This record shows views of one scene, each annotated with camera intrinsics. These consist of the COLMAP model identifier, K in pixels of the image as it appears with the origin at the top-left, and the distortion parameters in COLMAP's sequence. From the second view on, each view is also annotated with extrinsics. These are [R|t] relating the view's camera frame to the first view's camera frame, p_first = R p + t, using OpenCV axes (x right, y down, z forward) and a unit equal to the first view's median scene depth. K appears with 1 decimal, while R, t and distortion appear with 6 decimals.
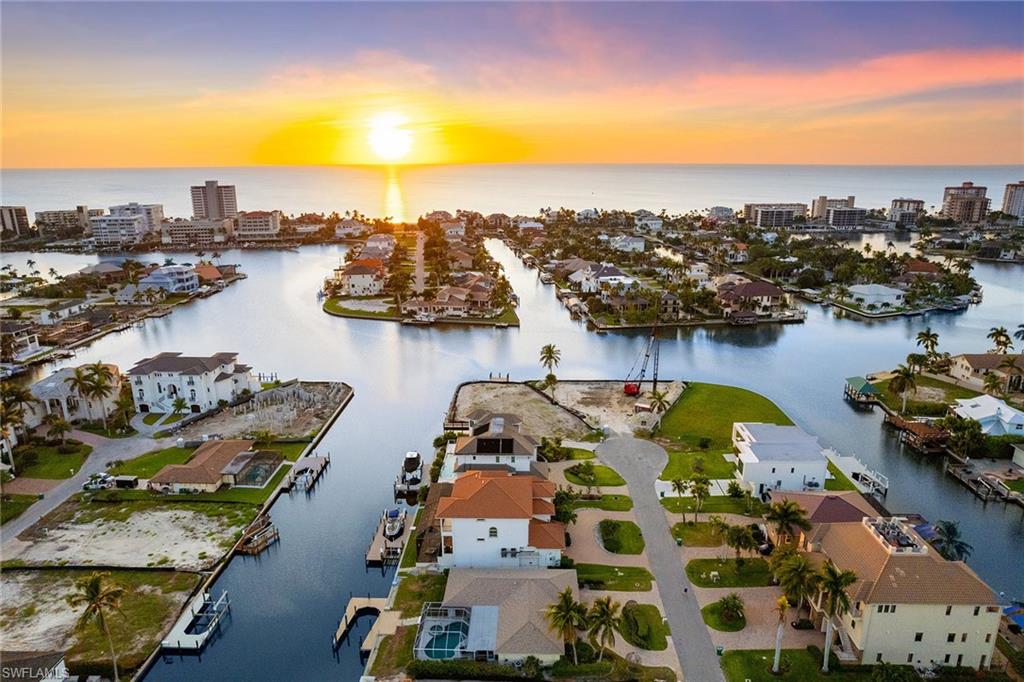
lens RADIAL K [[661.9, 0, 512.0], [0, 661.9, 341.0], [0, 0, 1]] dist [-0.060209, 0.052957]
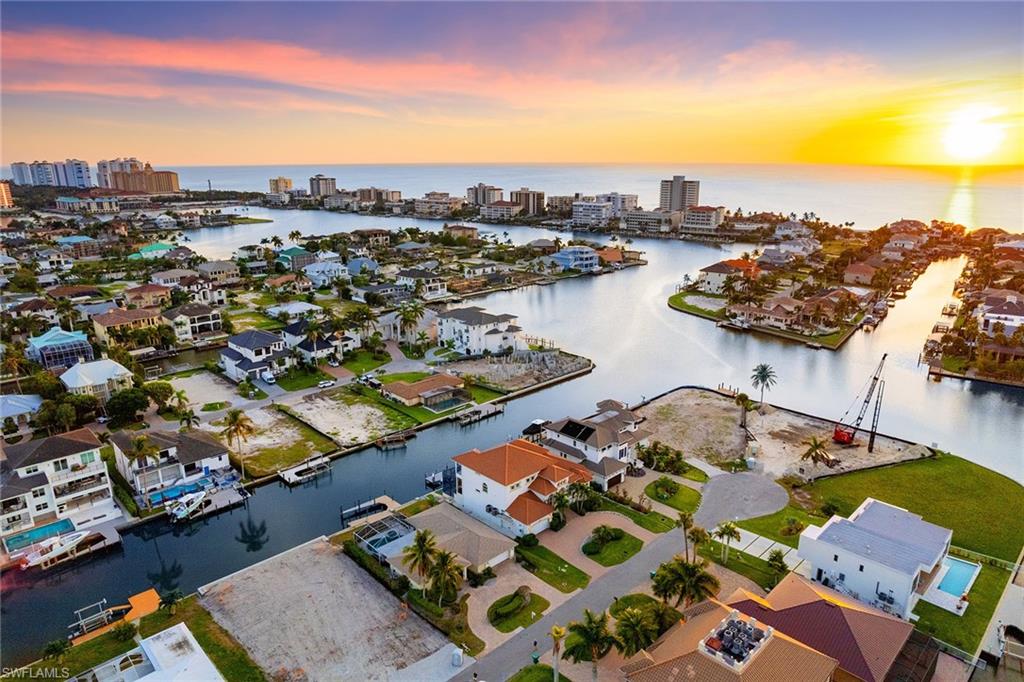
lens RADIAL K [[661.9, 0, 512.0], [0, 661.9, 341.0], [0, 0, 1]] dist [-0.060209, 0.052957]
pose [[0.716495, 0.190728, -0.671013, 0.403933], [-0.188190, 0.979082, 0.077348, -0.029908], [0.671729, 0.070858, 0.737400, 0.099207]]
